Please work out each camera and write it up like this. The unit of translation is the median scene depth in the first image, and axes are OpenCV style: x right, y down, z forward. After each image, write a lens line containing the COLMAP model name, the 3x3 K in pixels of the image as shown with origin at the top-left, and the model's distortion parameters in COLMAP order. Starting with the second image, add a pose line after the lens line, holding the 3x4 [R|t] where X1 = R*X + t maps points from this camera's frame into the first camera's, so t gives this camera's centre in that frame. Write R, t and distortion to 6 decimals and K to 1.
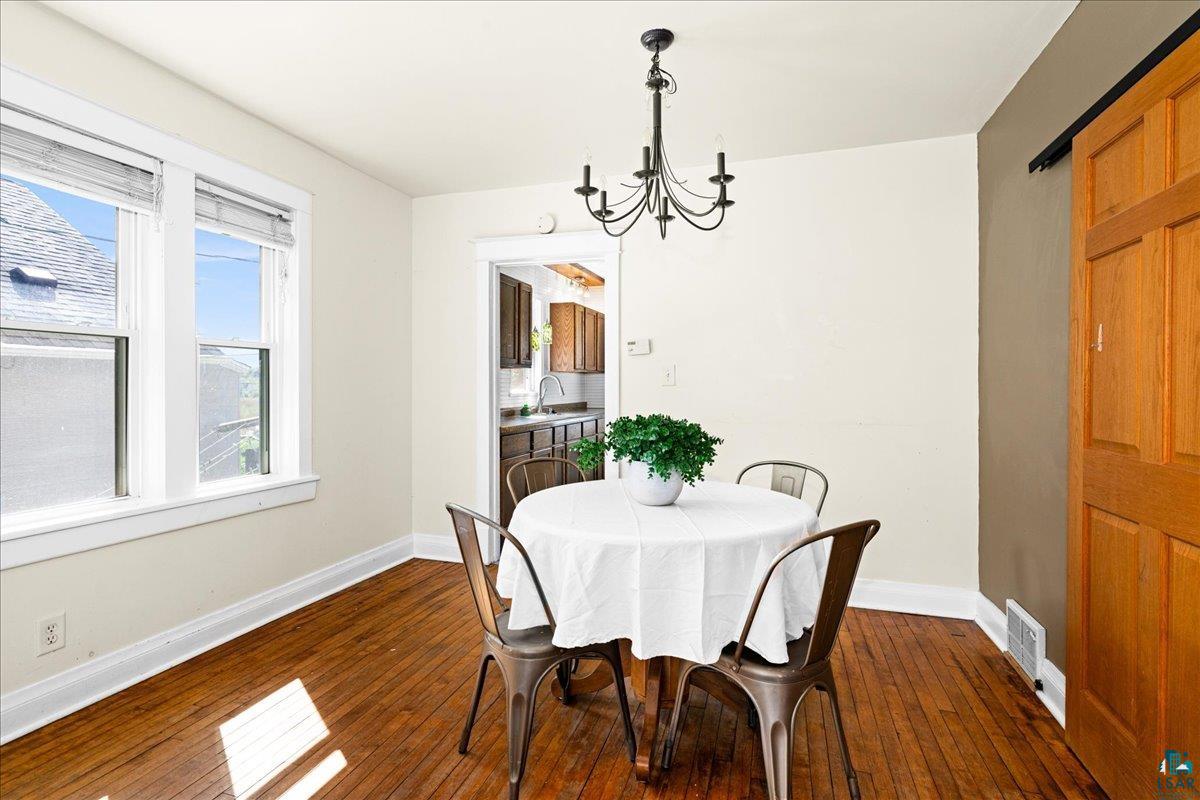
lens RADIAL K [[575.1, 0, 598.7], [0, 575.1, 396.3], [0, 0, 1]] dist [0.001985, 0.000329]
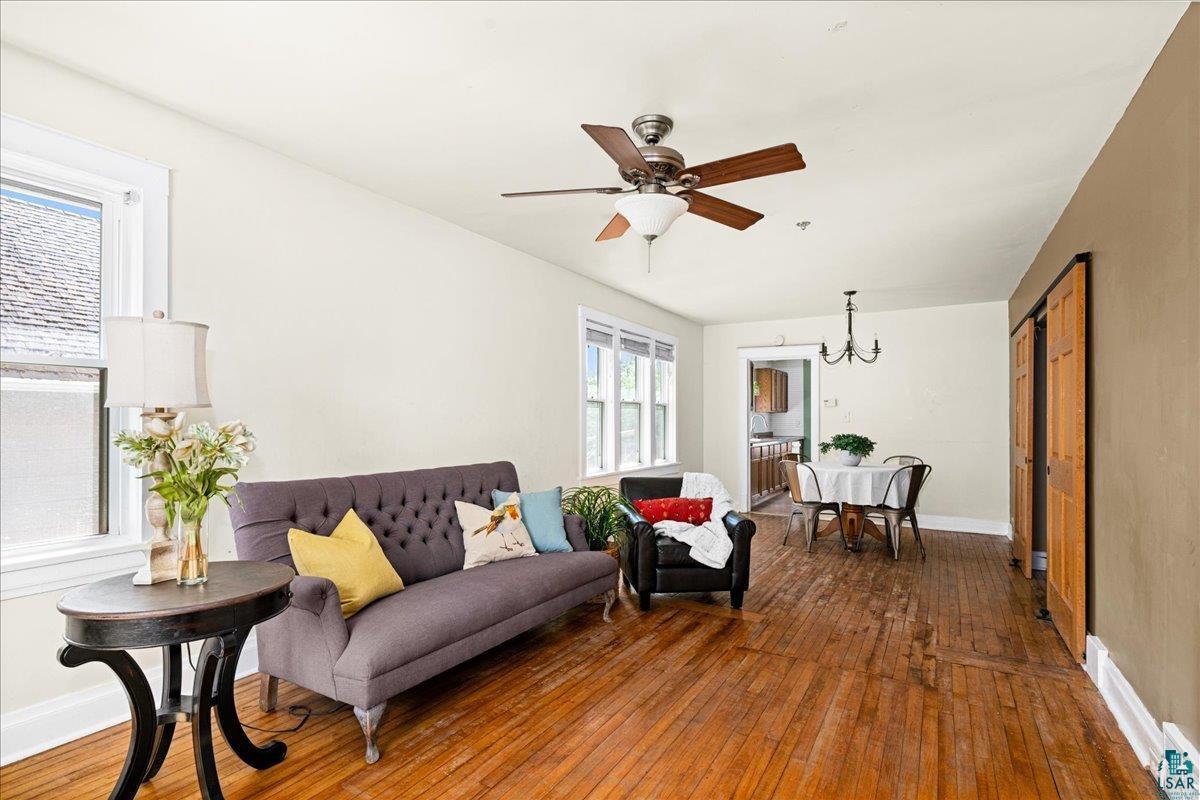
lens RADIAL K [[589.3, 0, 601.1], [0, 589.3, 422.7], [0, 0, 1]] dist [-0.000090, -0.000092]
pose [[0.977562, 0.000704, -0.210645, -0.449694], [-0.002801, 0.999949, -0.009658, 0.008956], [0.210628, 0.010031, 0.977515, -1.906162]]
